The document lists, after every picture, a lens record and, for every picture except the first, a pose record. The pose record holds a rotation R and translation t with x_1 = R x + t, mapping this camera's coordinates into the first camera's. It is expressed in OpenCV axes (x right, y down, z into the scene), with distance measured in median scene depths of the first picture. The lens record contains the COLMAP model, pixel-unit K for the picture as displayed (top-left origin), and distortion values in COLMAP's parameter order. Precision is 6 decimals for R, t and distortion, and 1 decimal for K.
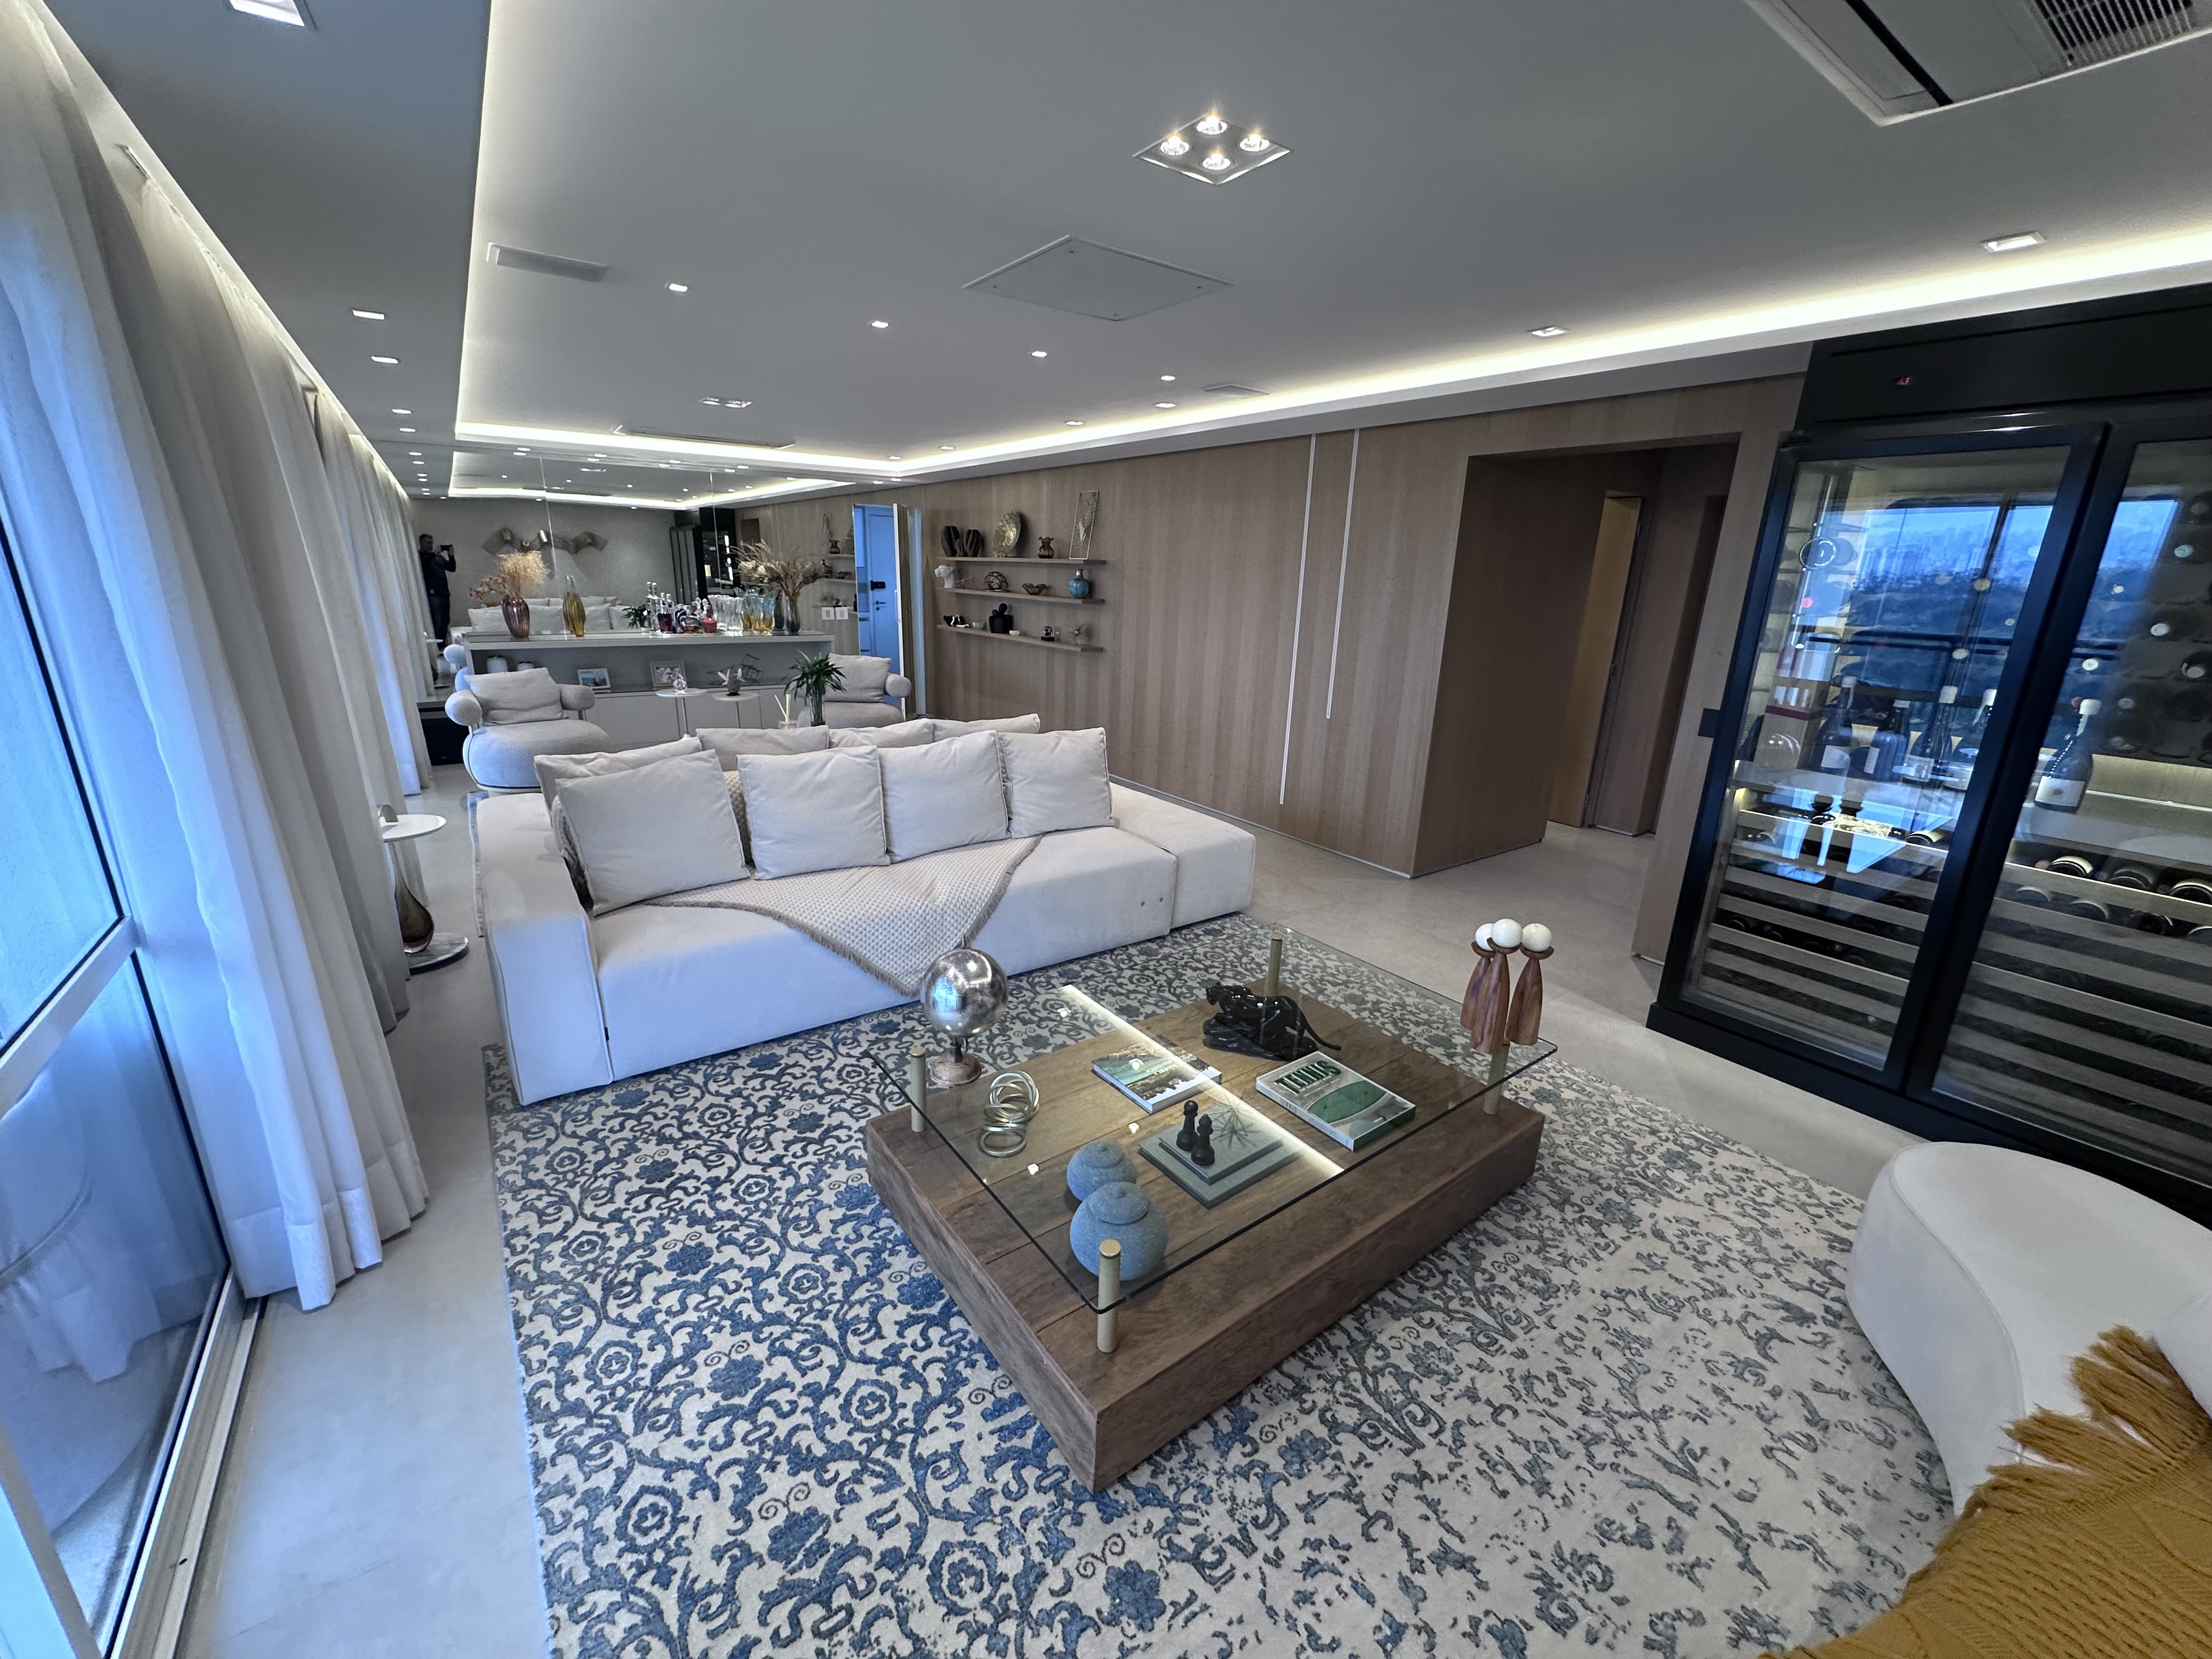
lens RADIAL K [[883.8, 0, 1106.0], [0, 883.8, 829.5], [0, 0, 1]] dist [-0.009308, -0.000056]
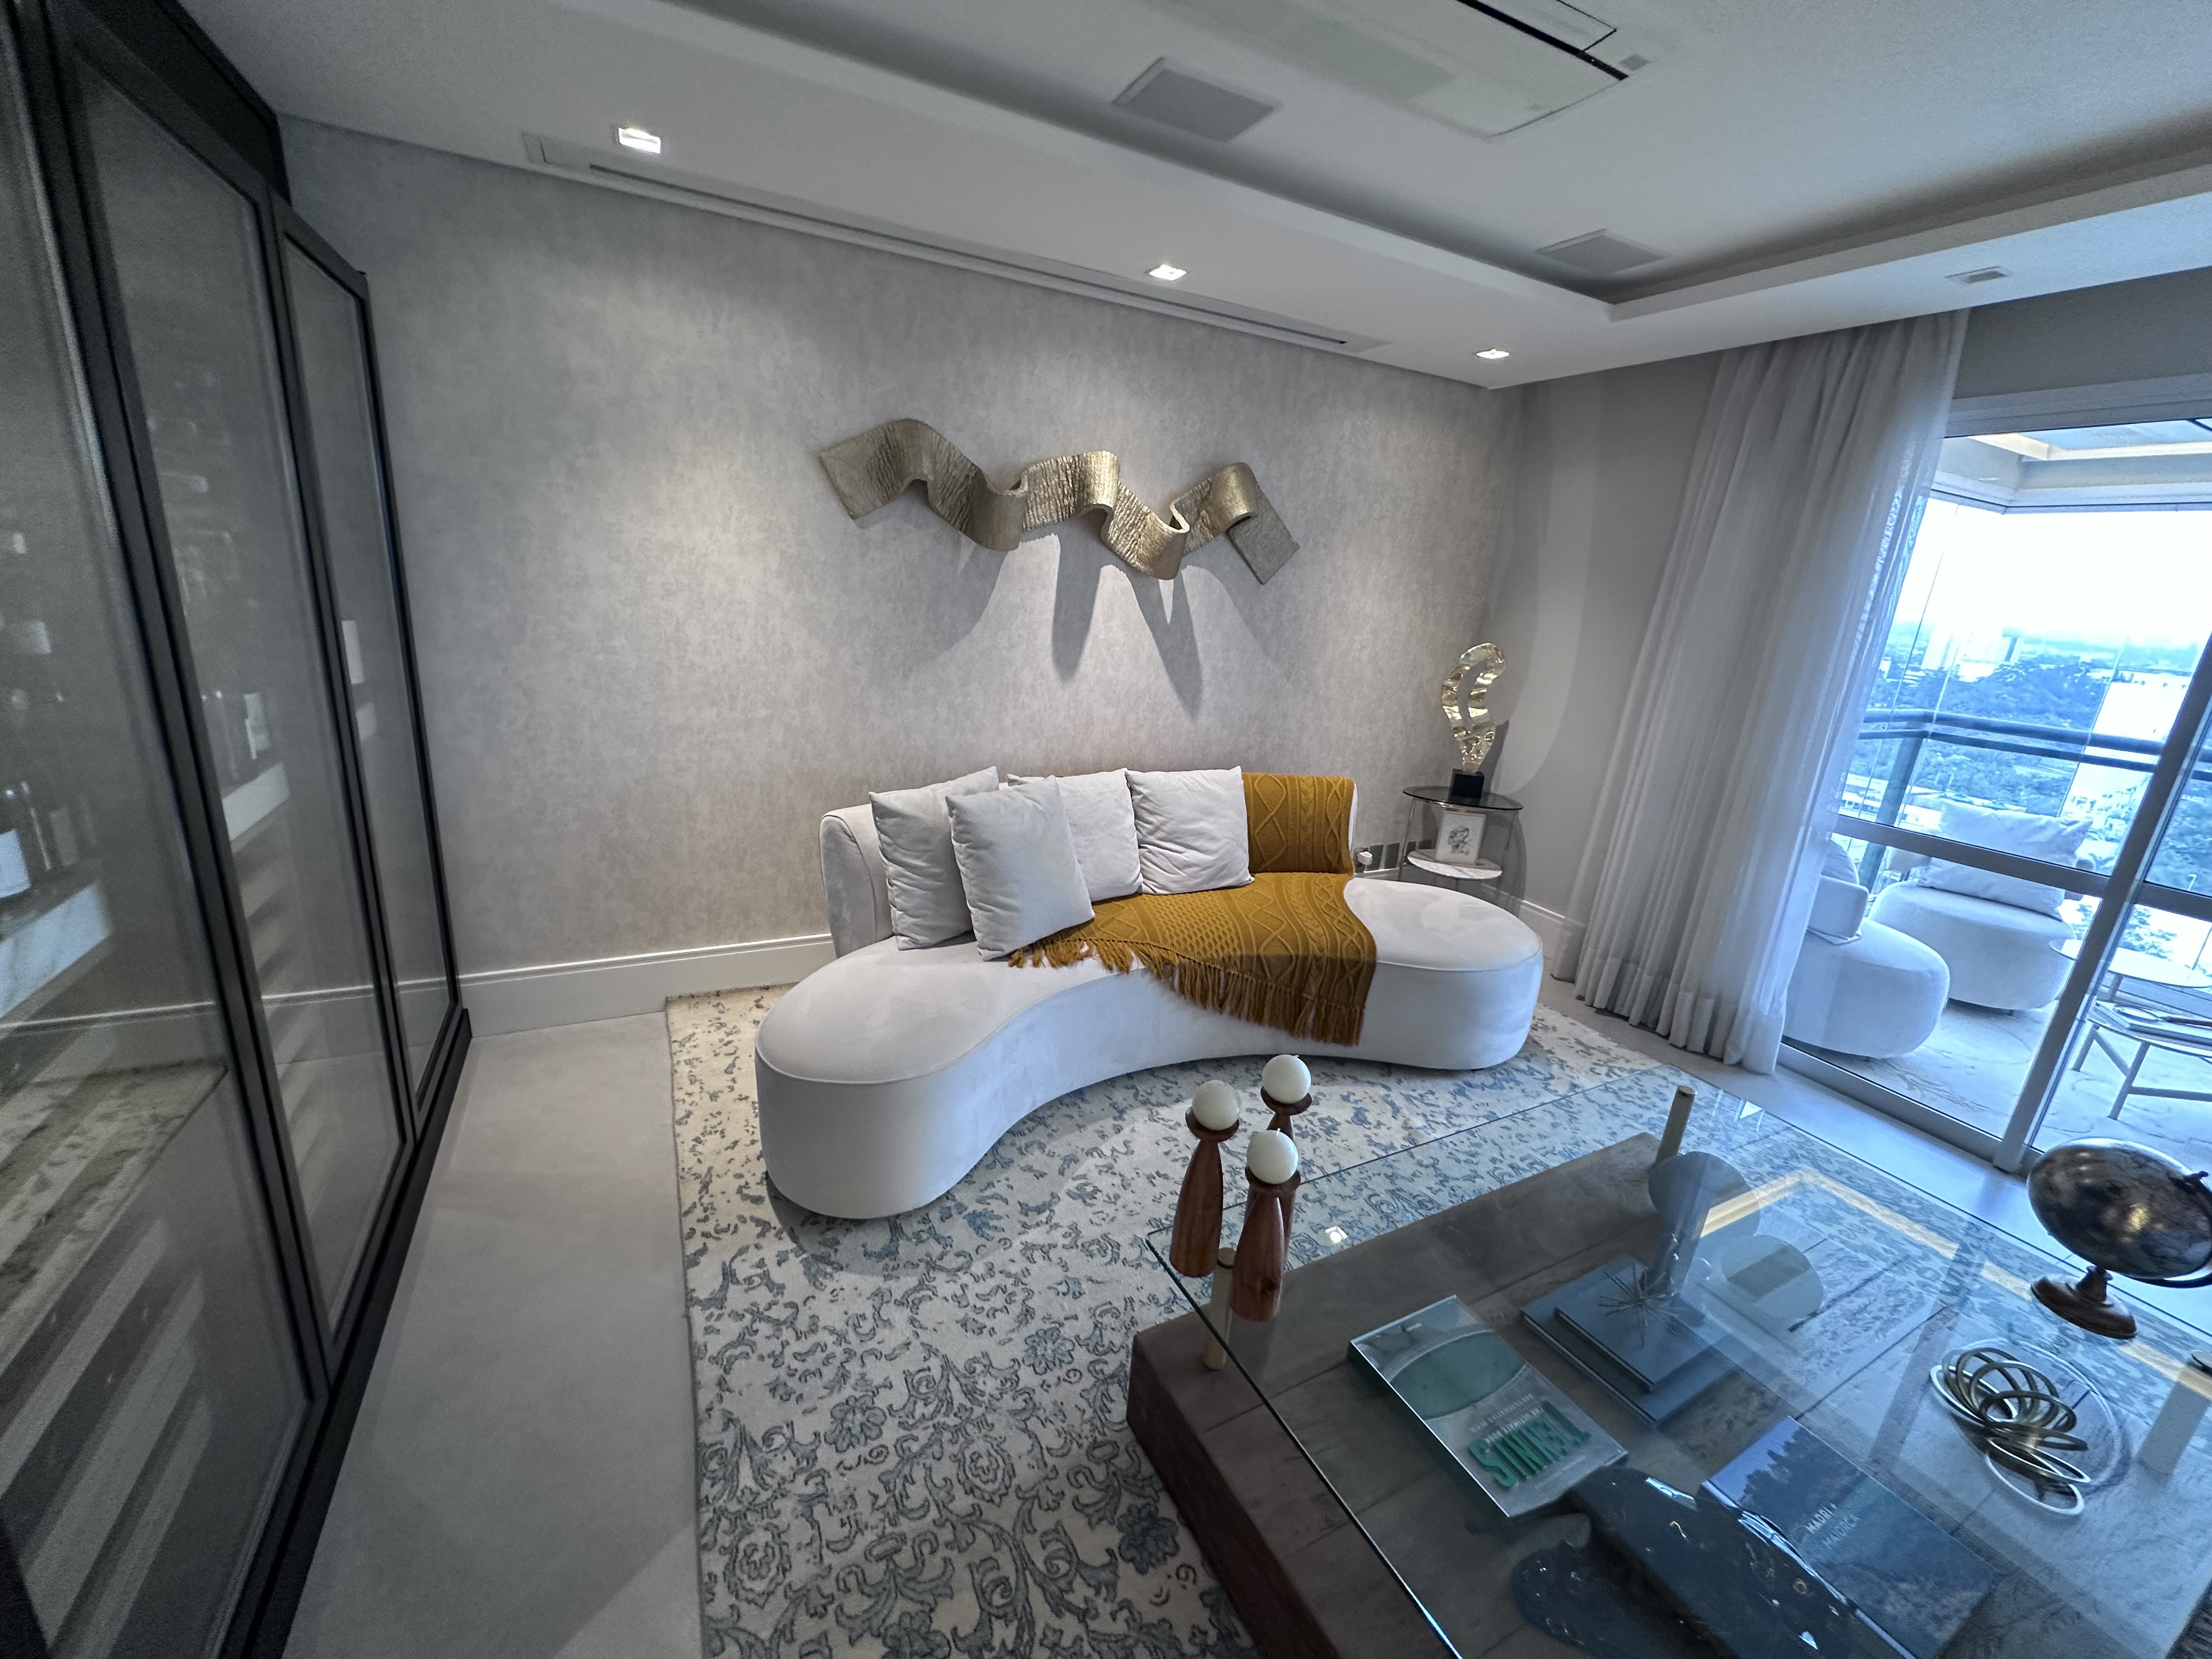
lens RADIAL K [[883.8, 0, 1106.0], [0, 883.8, 829.5], [0, 0, 1]] dist [-0.009308, -0.000056]
pose [[-0.982983, -0.130591, 0.129187, 0.568004], [-0.040277, 0.839385, 0.542043, -0.402181], [-0.179224, 0.527616, -0.830361, 1.589525]]
